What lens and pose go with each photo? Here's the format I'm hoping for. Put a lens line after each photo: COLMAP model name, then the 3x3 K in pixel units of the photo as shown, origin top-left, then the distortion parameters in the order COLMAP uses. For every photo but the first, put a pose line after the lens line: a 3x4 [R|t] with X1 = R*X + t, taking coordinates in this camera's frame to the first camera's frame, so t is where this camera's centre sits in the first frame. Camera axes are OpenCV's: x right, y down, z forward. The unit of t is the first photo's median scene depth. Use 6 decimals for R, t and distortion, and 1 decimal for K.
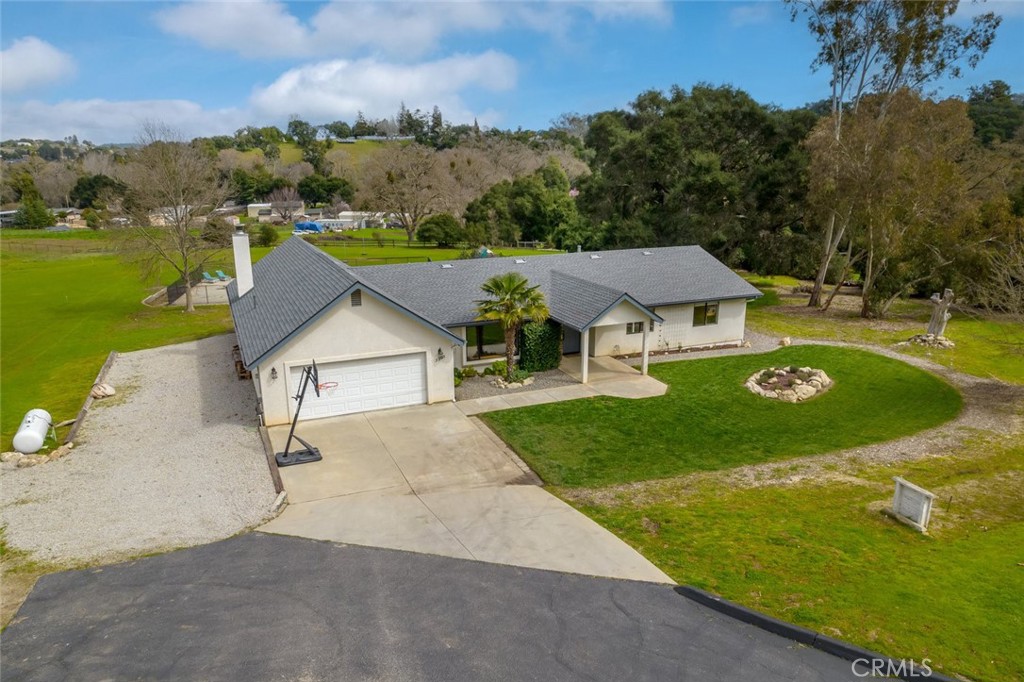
lens RADIAL K [[717.6, 0, 508.5], [0, 717.6, 378.6], [0, 0, 1]] dist [-0.059315, 0.028844]
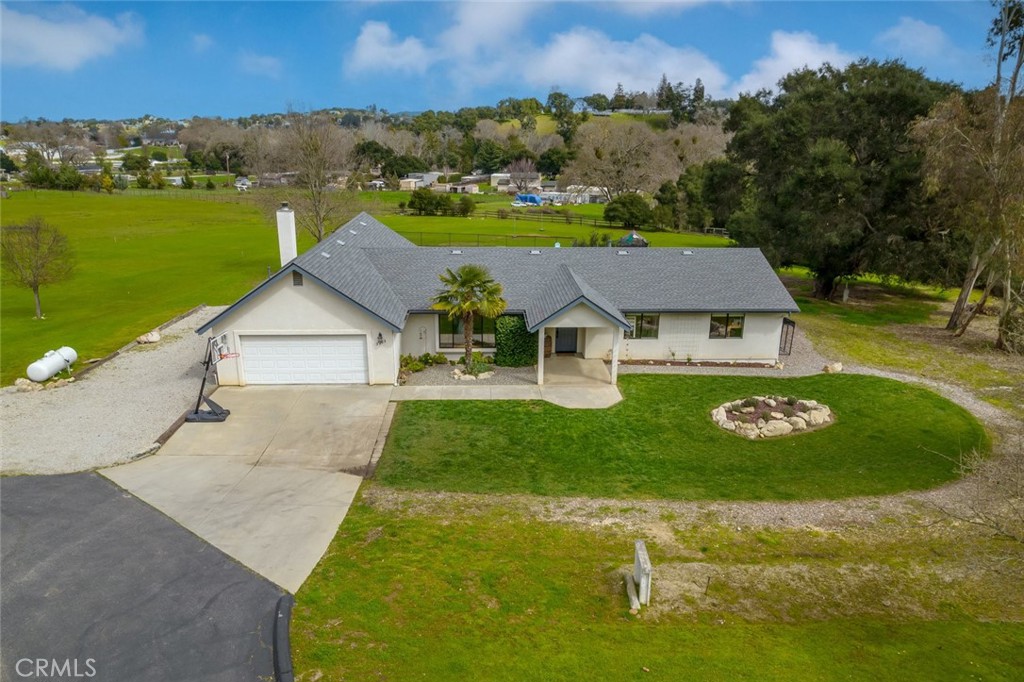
lens RADIAL K [[717.6, 0, 508.5], [0, 717.6, 378.6], [0, 0, 1]] dist [-0.059315, 0.028844]
pose [[0.935068, 0.129696, -0.329889, 0.359078], [-0.118069, 0.991474, 0.055132, -0.046705], [0.334226, -0.012603, 0.942409, 0.069114]]
